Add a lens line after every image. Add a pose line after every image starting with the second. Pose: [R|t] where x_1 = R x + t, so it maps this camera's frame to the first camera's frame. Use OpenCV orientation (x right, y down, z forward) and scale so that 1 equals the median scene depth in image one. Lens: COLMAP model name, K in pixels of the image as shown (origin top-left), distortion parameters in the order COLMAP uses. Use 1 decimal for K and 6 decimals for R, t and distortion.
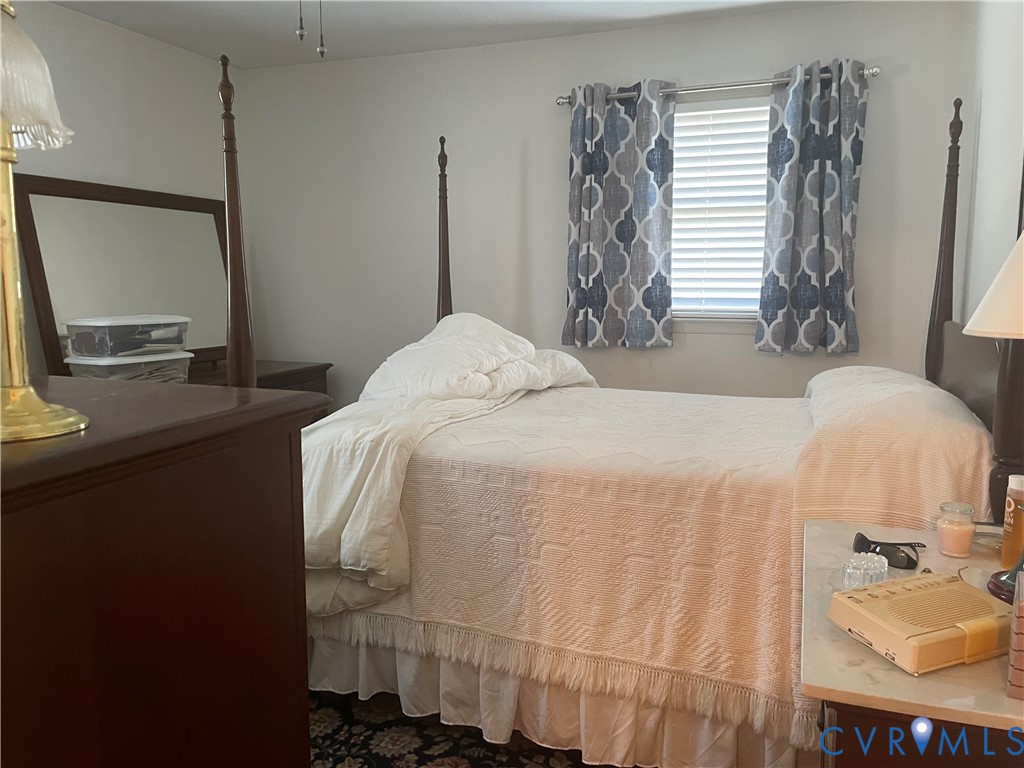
lens RADIAL K [[770.4, 0, 503.3], [0, 770.4, 378.7], [0, 0, 1]] dist [0.074708, -0.092591]
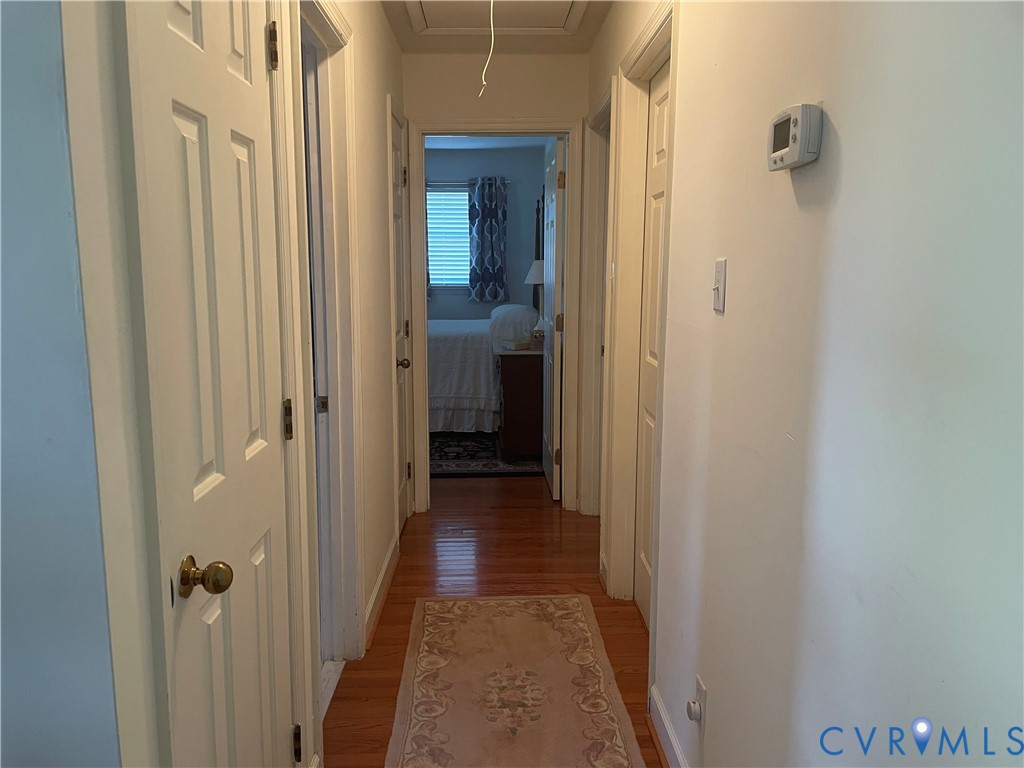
lens RADIAL K [[770.4, 0, 510.9], [0, 770.4, 386.7], [0, 0, 1]] dist [0.074708, -0.092591]
pose [[0.918152, -0.062486, 0.391271, -0.473618], [0.051022, 0.997911, 0.039637, 0.134401], [-0.392930, -0.016430, 0.919422, -1.160398]]
